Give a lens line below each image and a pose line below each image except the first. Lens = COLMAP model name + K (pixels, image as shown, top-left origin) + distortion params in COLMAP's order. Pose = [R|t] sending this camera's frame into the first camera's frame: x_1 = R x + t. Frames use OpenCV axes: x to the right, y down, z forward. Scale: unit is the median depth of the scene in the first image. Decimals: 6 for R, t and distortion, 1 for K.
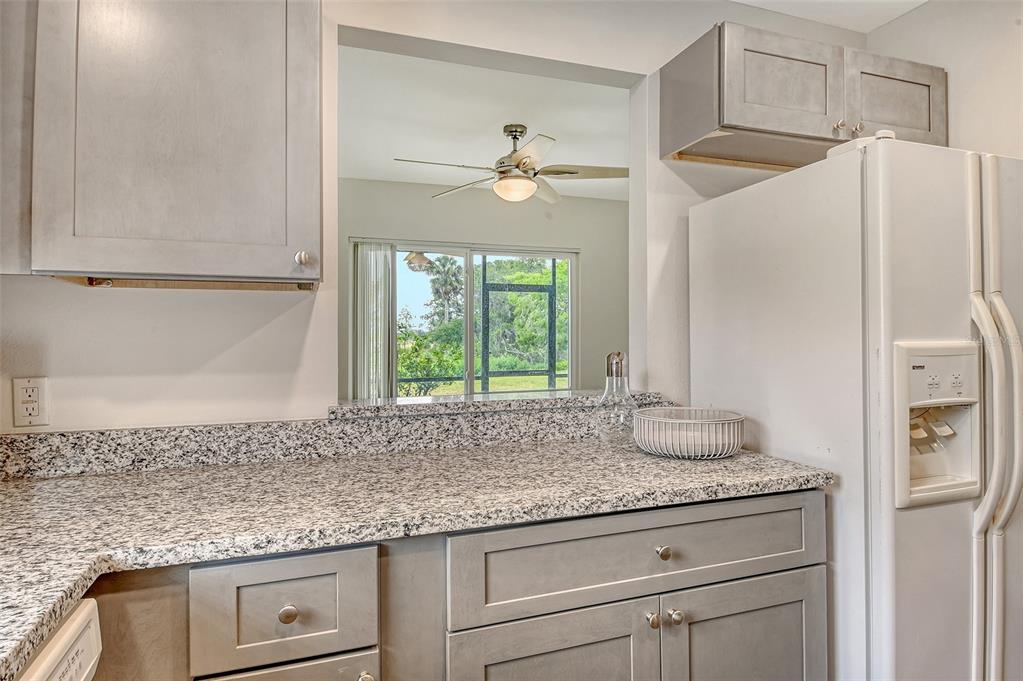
lens RADIAL K [[599.4, 0, 533.7], [0, 599.4, 334.4], [0, 0, 1]] dist [0.032666, -0.008286]
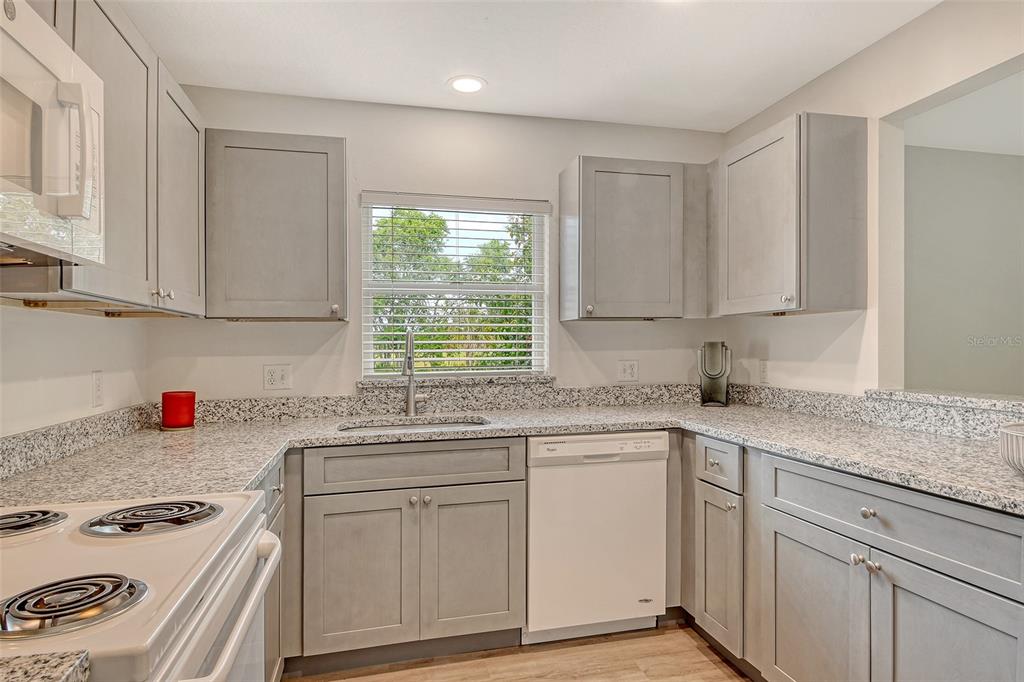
lens RADIAL K [[600.0, 0, 522.6], [0, 600.0, 349.3], [0, 0, 1]] dist [0.032666, -0.008286]
pose [[-0.102344, 0.013370, -0.994659, 1.293842], [0.020576, 0.999724, 0.011321, -0.009249], [0.994536, -0.019307, -0.102591, 0.348292]]
